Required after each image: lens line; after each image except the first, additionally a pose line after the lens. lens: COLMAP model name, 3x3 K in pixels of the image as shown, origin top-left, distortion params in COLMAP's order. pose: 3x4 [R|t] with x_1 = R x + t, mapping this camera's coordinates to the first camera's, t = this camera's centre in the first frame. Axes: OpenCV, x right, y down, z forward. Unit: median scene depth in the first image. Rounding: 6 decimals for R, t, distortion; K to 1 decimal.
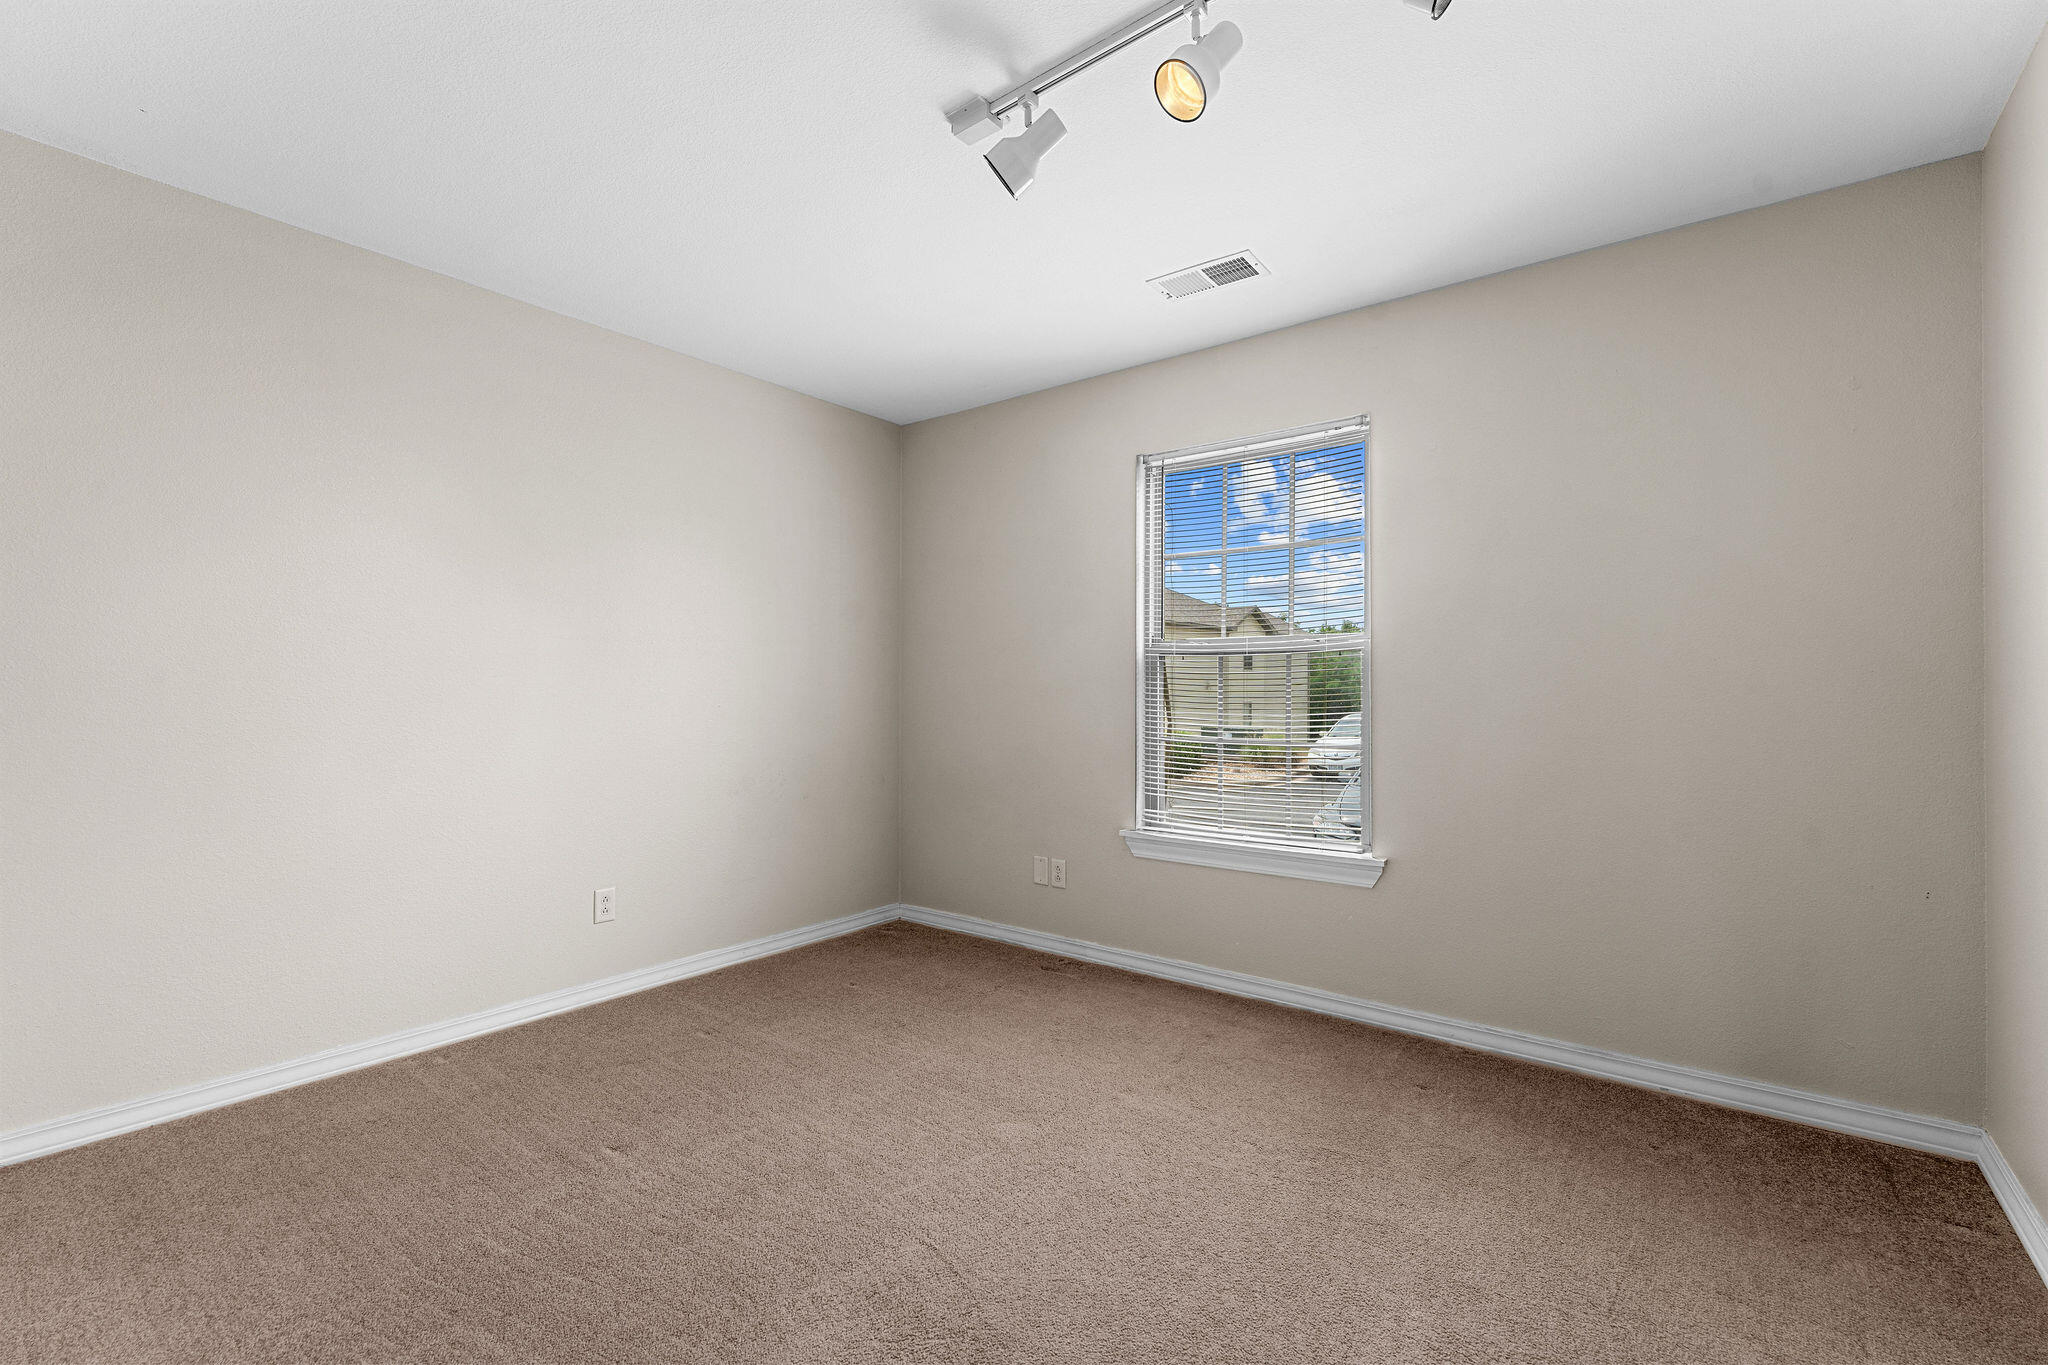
lens RADIAL K [[901.4, 0, 1017.5], [0, 901.4, 683.6], [0, 0, 1]] dist [-0.001671, 0.000490]
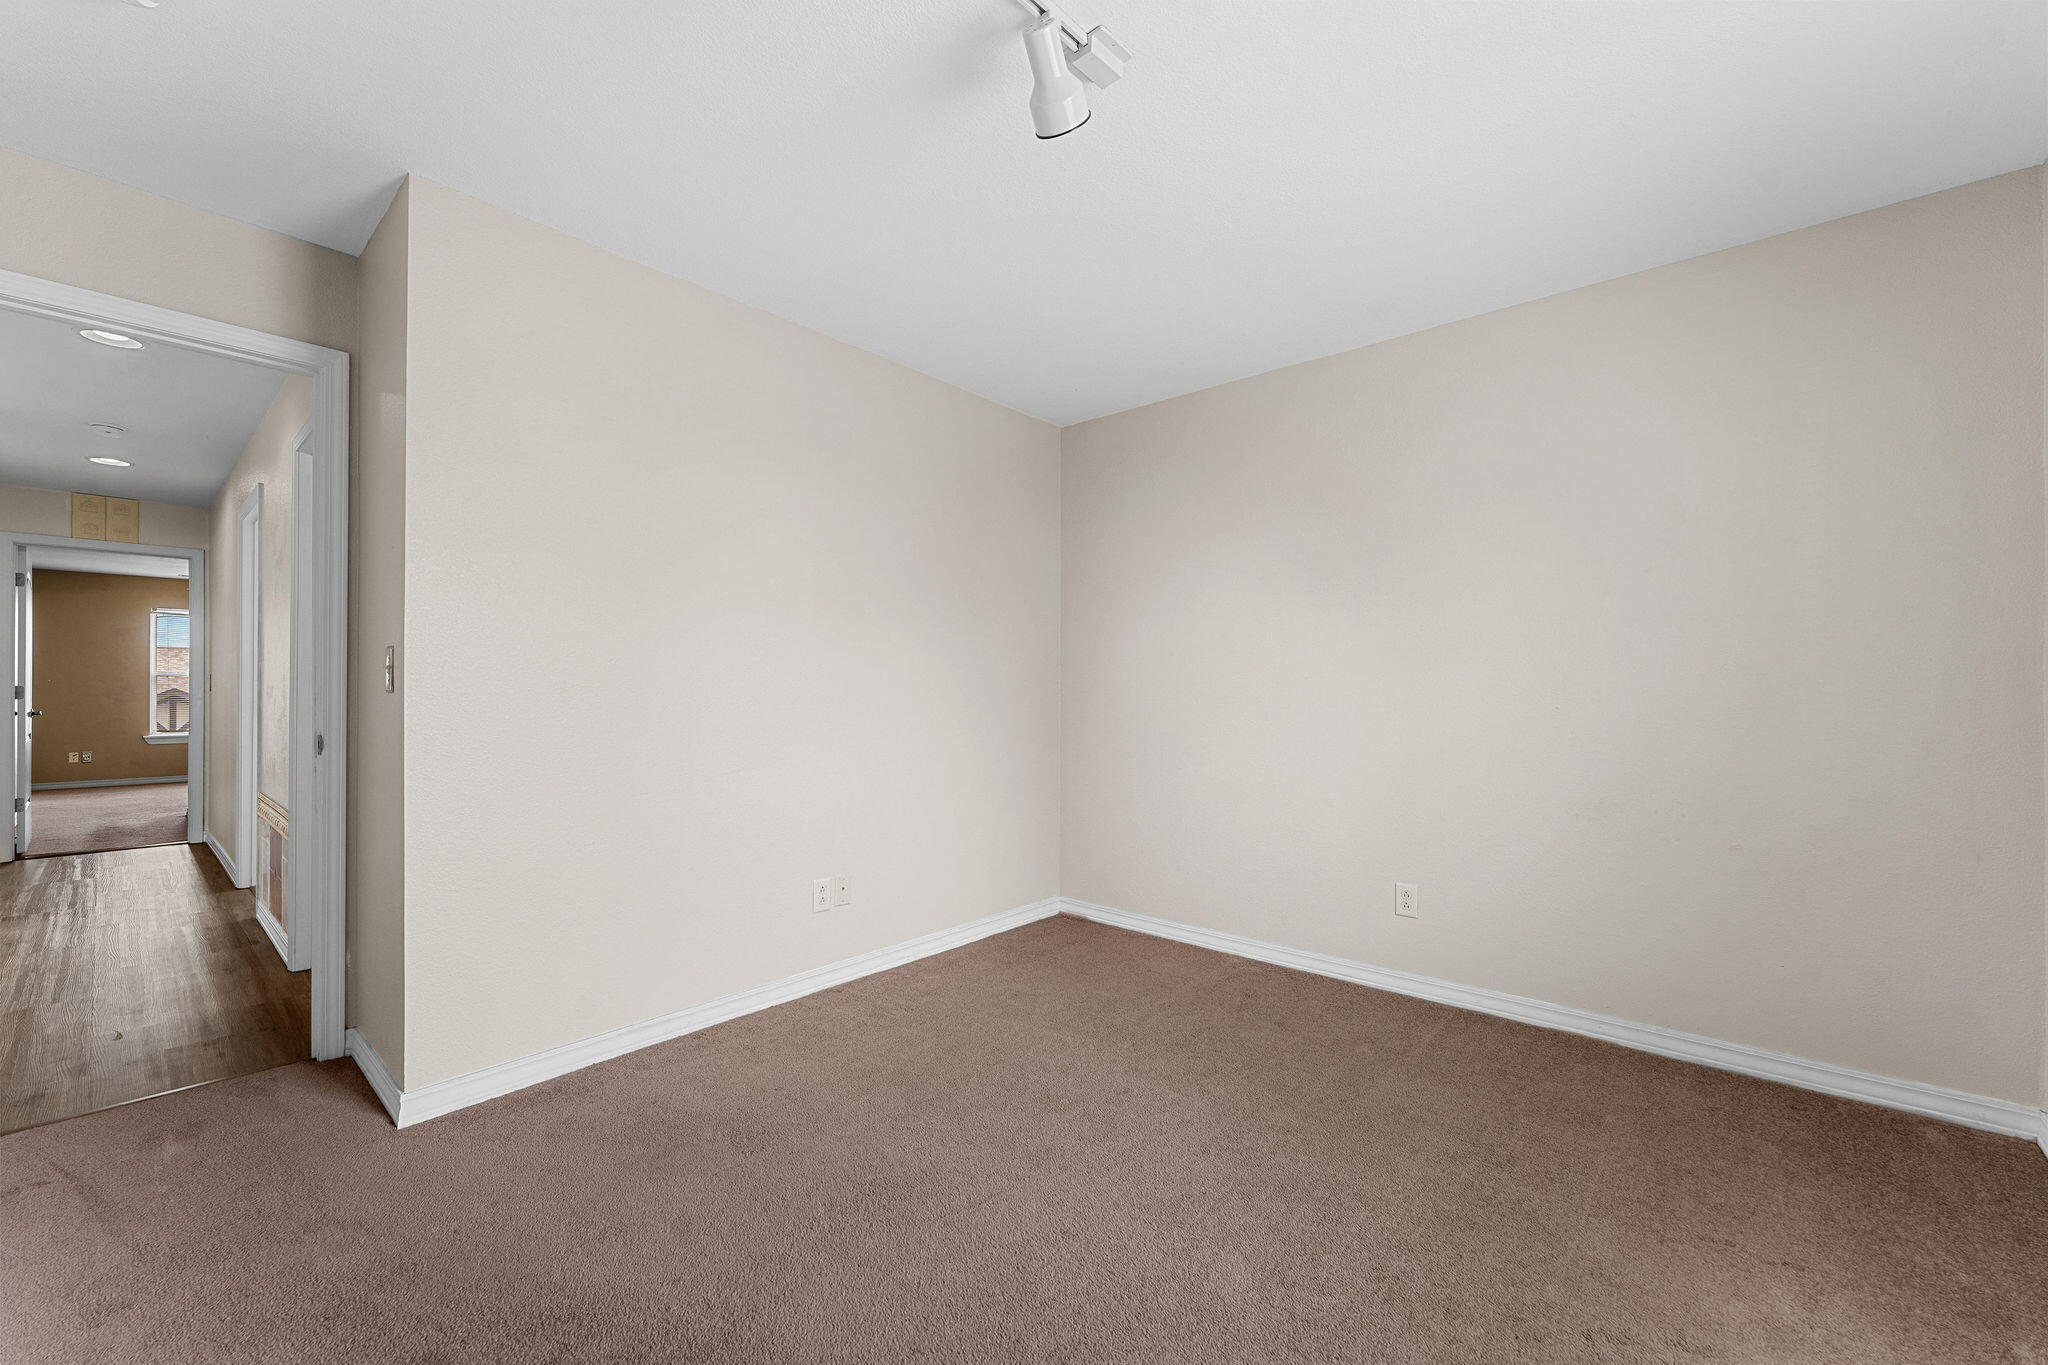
lens RADIAL K [[801.7, 0, 1019.6], [0, 801.7, 689.7], [0, 0, 1]] dist [0.000121, -0.000286]
pose [[-0.059133, -0.006968, -0.998226, 0.481855], [0.005325, 0.999959, -0.007295, 0.010565], [0.998236, -0.005747, -0.059093, 0.619261]]
